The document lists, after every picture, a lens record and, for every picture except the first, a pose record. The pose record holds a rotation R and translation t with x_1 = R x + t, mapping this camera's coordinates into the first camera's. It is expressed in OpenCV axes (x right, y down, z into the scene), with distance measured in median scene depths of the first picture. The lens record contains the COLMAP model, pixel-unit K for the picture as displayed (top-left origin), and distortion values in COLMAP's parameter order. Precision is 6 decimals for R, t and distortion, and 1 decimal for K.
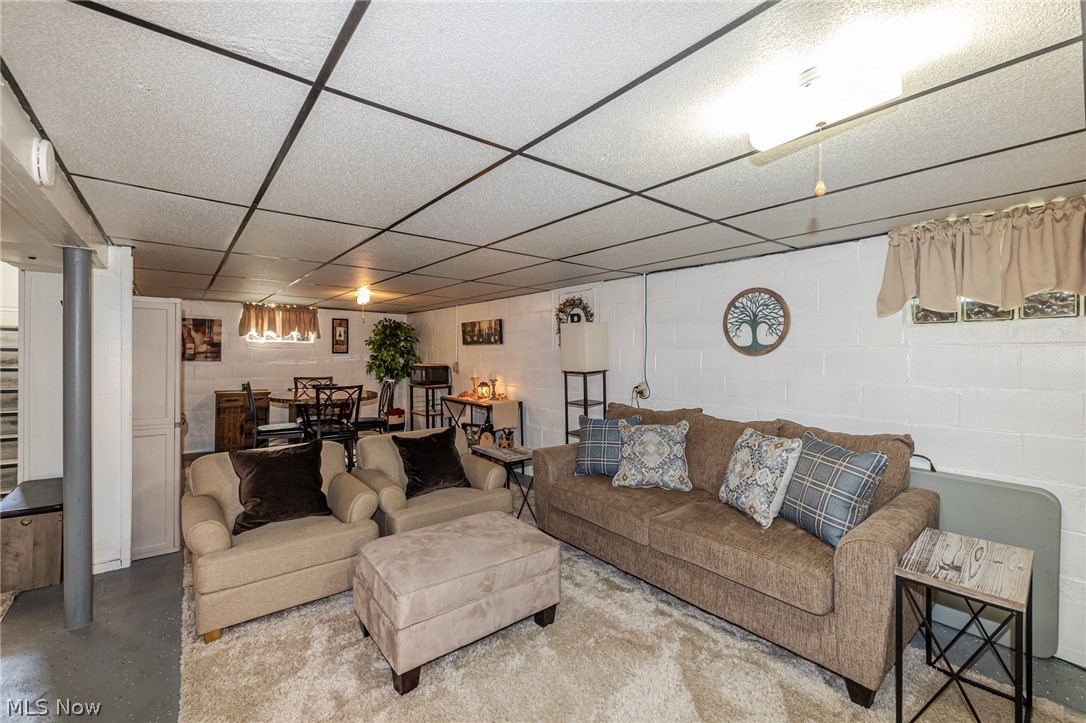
lens RADIAL K [[458.3, 0, 545.1], [0, 458.3, 357.0], [0, 0, 1]] dist [0.010173, 0.000909]
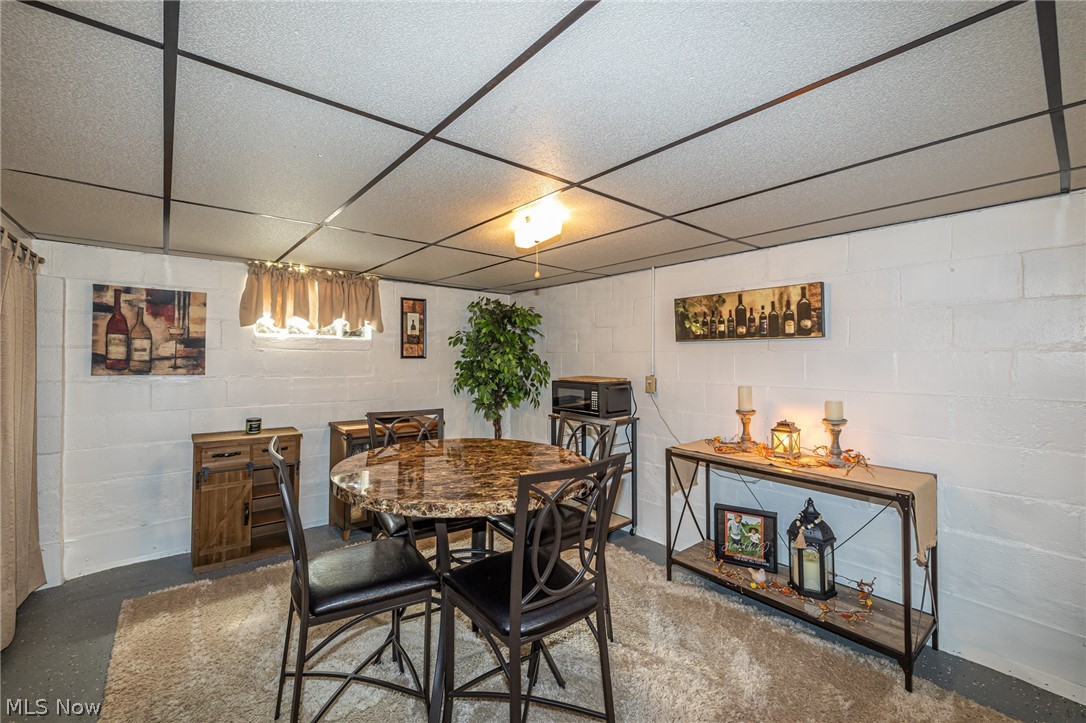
lens RADIAL K [[458.3, 0, 542.2], [0, 458.3, 358.9], [0, 0, 1]] dist [0.010173, 0.000909]
pose [[0.999984, -0.002566, 0.005006, -0.337875], [0.002589, 0.999986, -0.004641, -0.004949], [-0.004994, 0.004654, 0.999977, 0.495750]]
